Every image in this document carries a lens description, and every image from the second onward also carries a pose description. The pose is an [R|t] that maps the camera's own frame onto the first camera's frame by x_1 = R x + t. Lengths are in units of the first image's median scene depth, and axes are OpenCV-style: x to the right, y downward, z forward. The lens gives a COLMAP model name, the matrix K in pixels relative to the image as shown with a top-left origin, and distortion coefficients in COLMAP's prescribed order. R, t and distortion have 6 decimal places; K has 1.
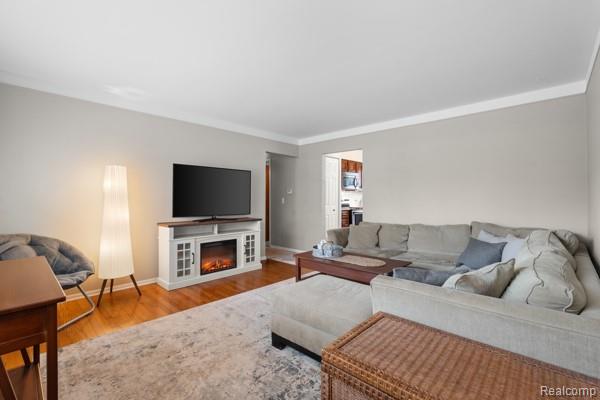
lens RADIAL K [[266.8, 0, 300.6], [0, 266.8, 199.1], [0, 0, 1]] dist [-0.000444, 0.000599]
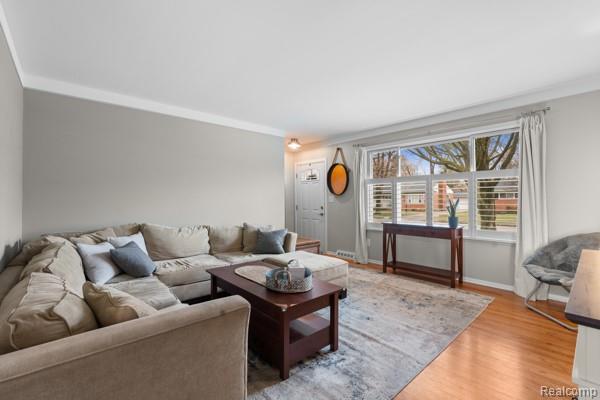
lens RADIAL K [[266.8, 0, 298.4], [0, 266.8, 200.3], [0, 0, 1]] dist [-0.000444, 0.000599]
pose [[-0.996218, 0.001667, 0.086871, 0.028413], [0.001217, 0.999986, -0.005233, 0.009681], [-0.086879, -0.005107, -0.996206, 2.269036]]
